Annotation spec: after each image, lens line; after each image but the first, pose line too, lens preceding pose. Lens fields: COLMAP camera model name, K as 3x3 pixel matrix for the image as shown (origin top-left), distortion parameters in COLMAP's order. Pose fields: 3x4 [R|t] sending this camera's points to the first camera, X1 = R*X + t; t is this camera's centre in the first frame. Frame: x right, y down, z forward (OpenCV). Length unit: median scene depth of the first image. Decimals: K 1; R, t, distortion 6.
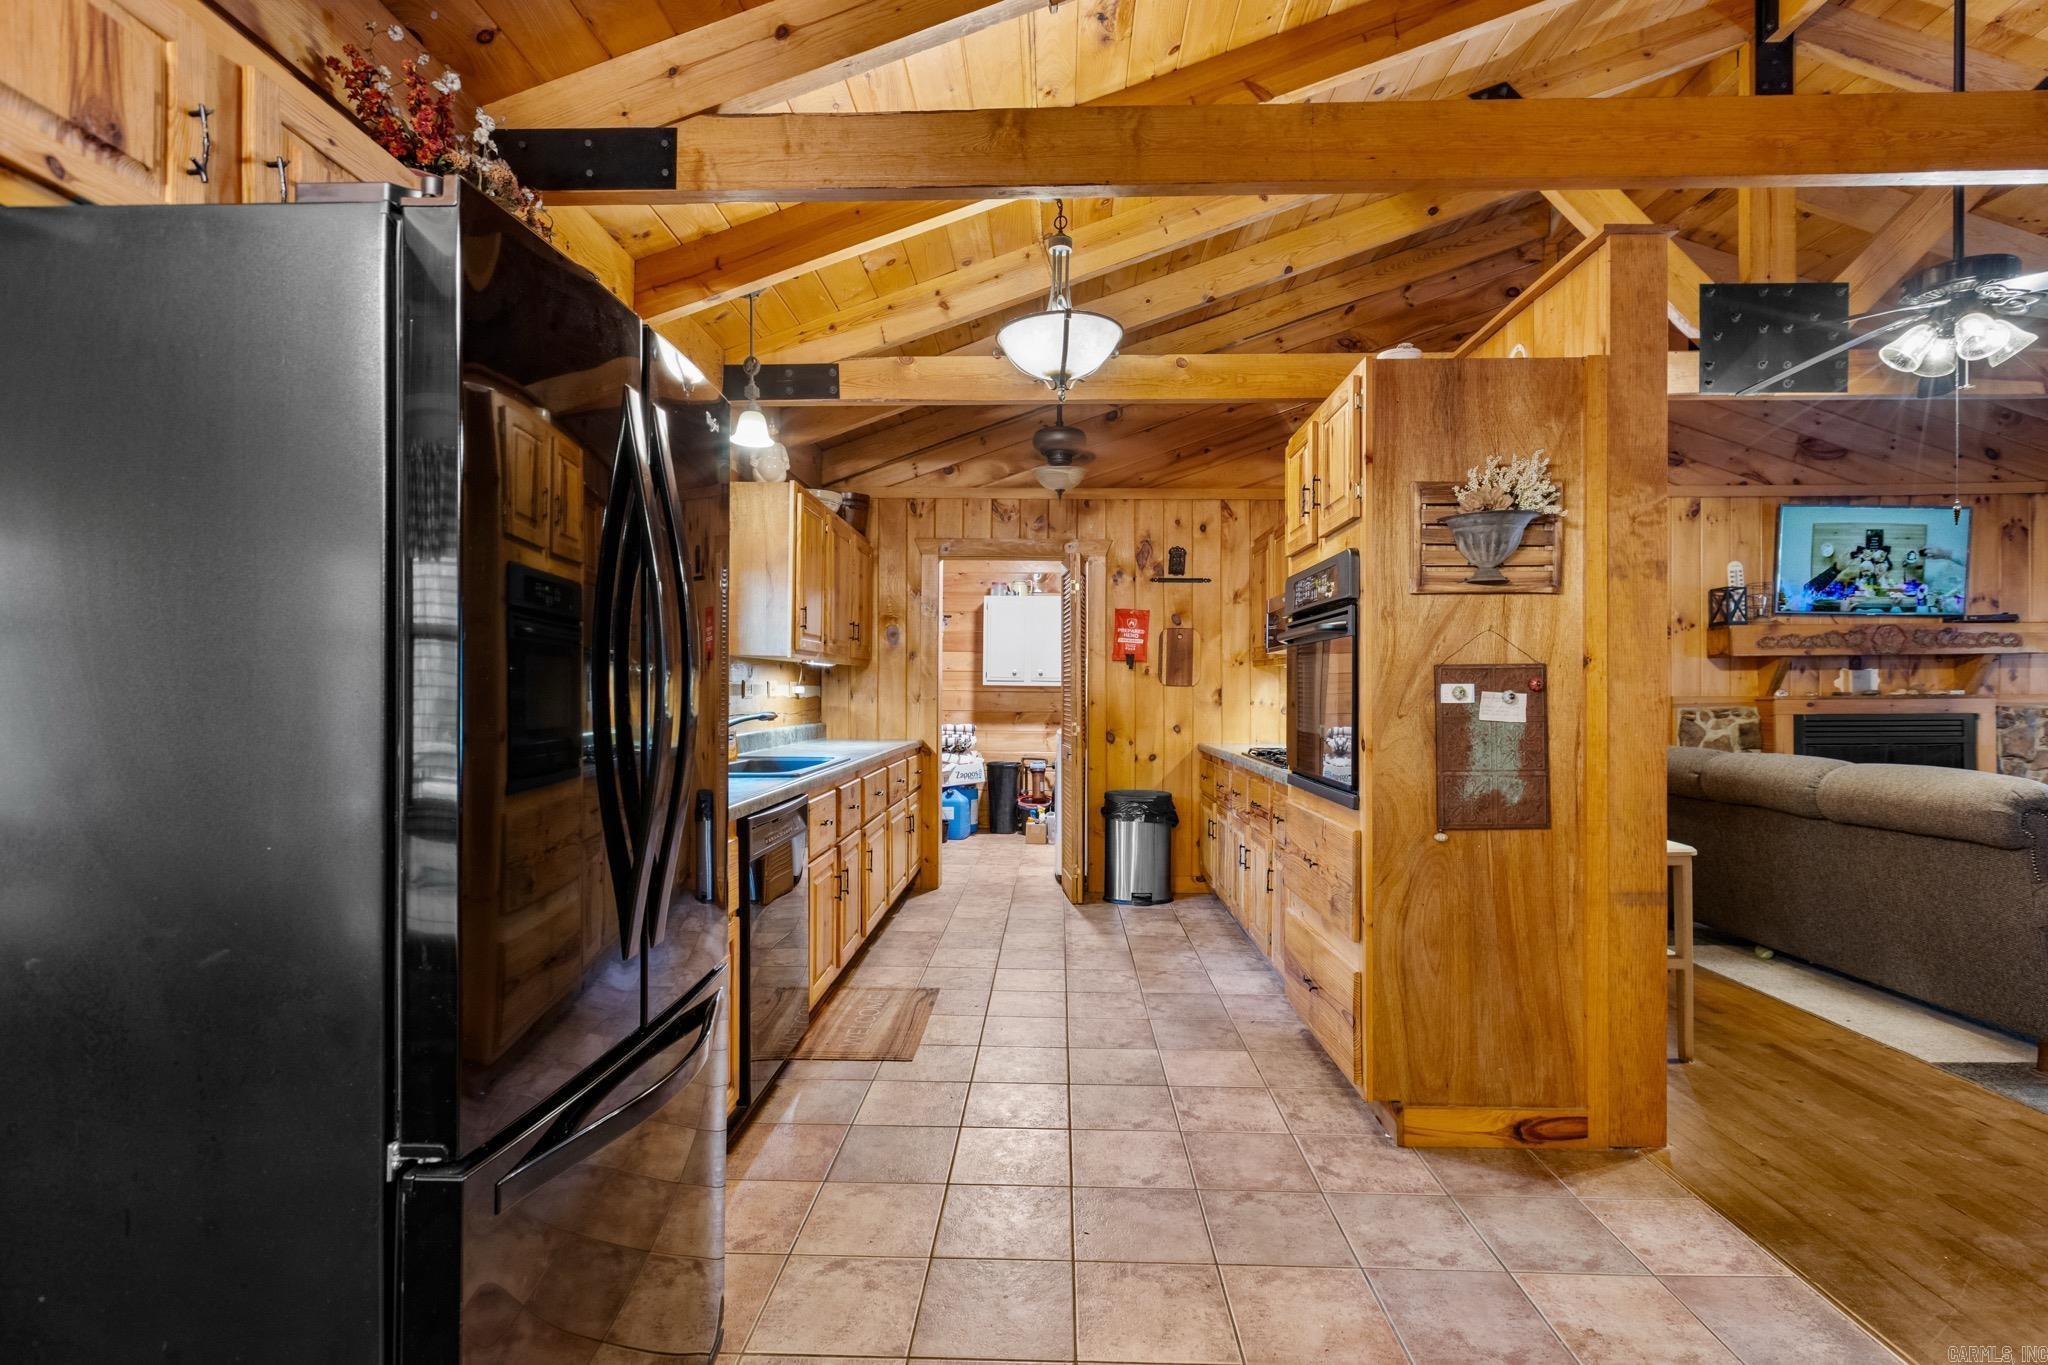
lens RADIAL K [[952.6, 0, 1033.2], [0, 952.6, 686.2], [0, 0, 1]] dist [0.000374, -0.000302]
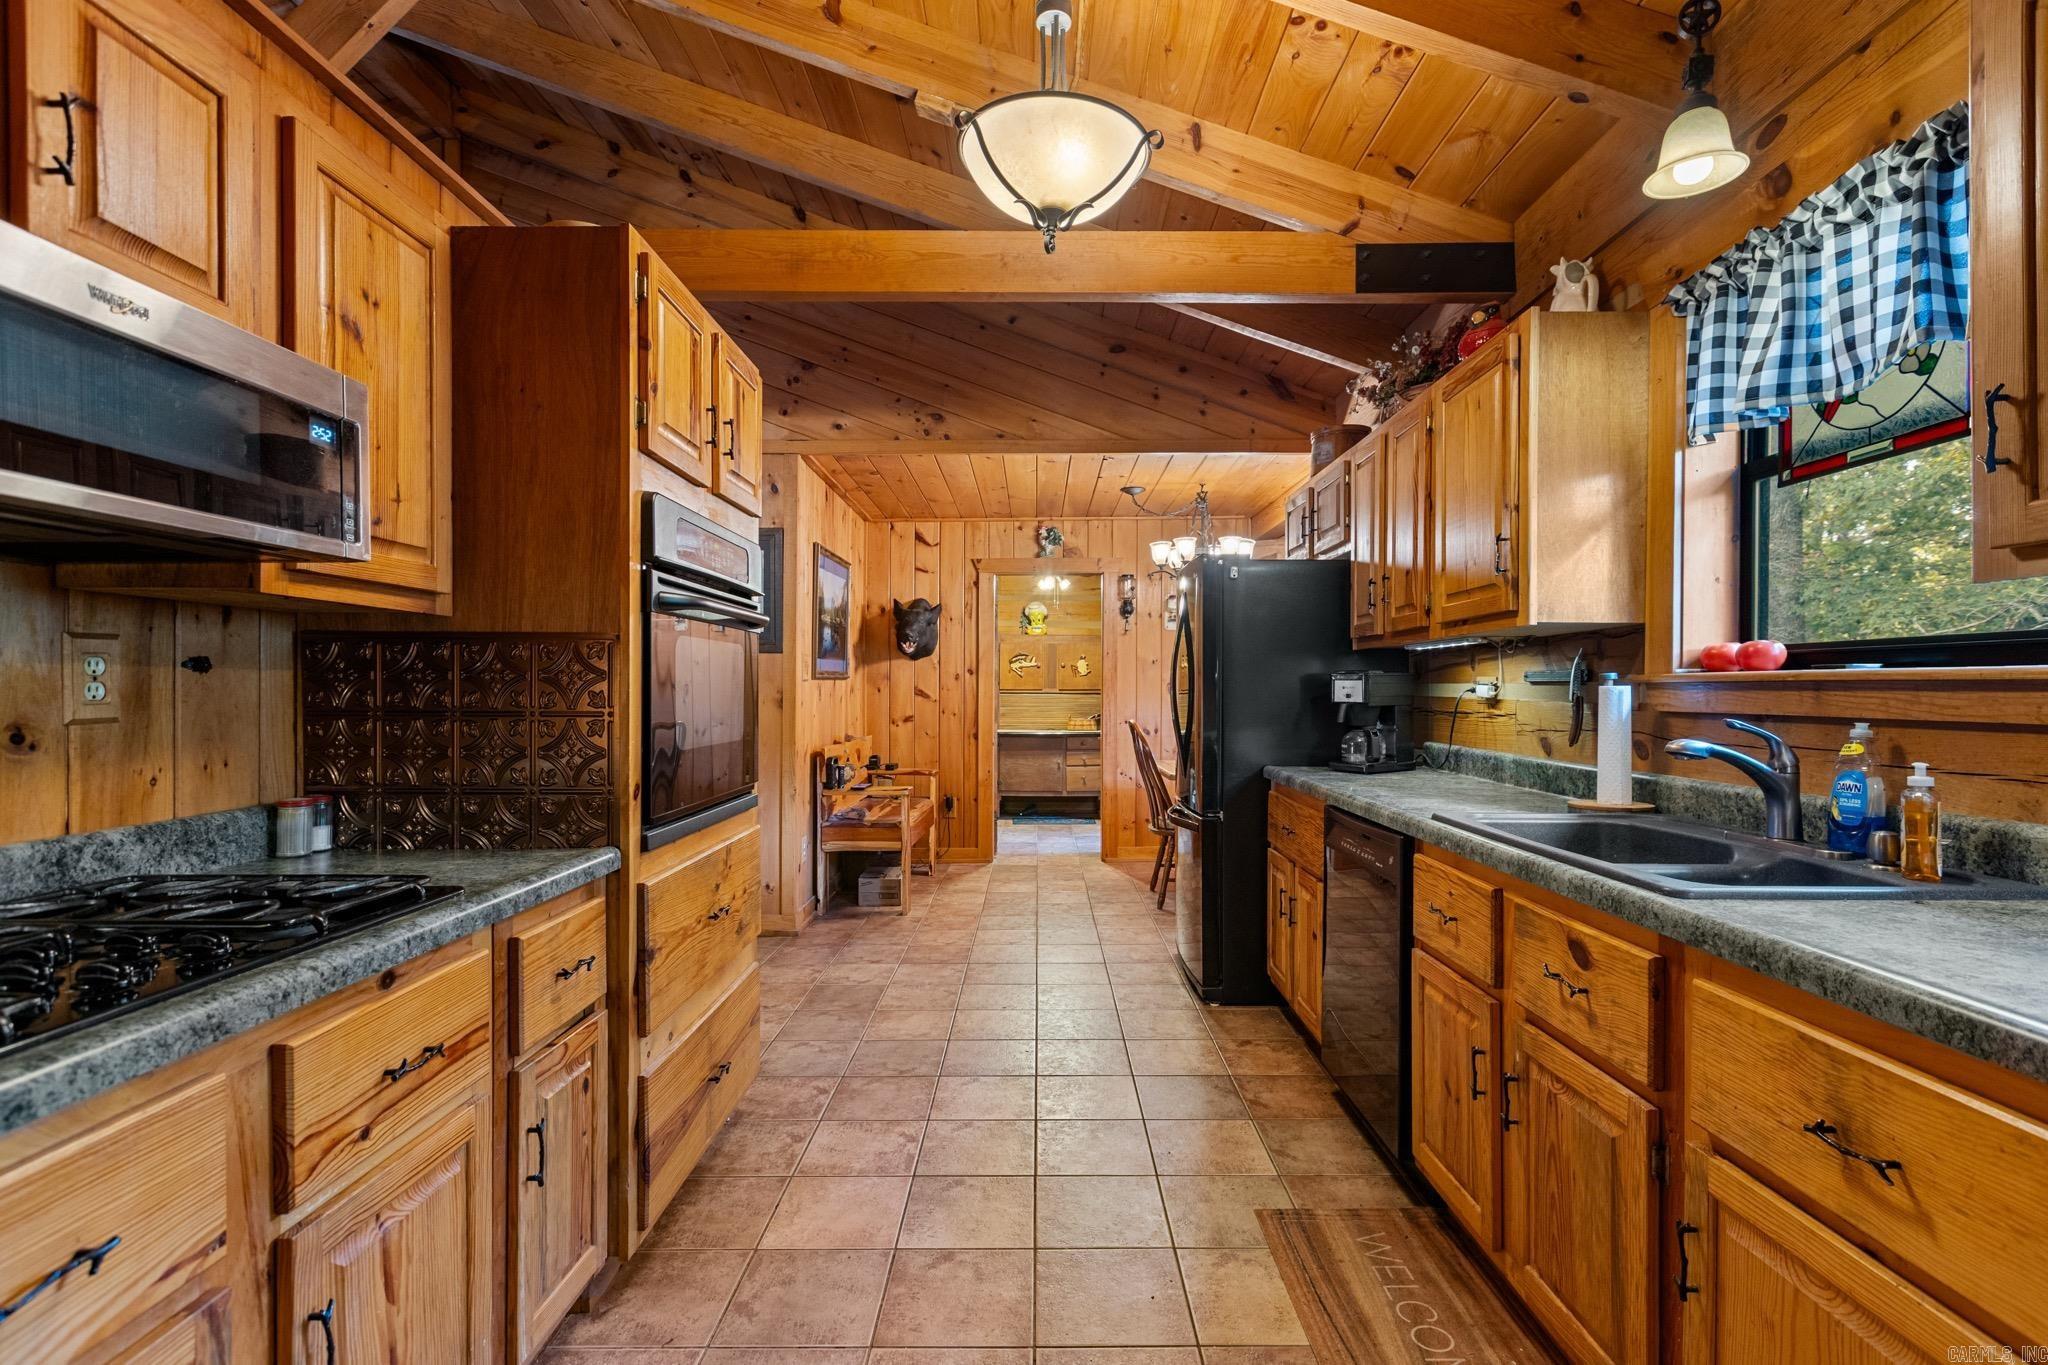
lens RADIAL K [[952.6, 0, 1033.2], [0, 952.6, 686.2], [0, 0, 1]] dist [0.000374, -0.000302]
pose [[-0.999707, -0.004720, -0.023727, 0.057428], [-0.004540, 0.999961, -0.007616, 0.006580], [0.023762, -0.007506, -0.999689, 1.719944]]
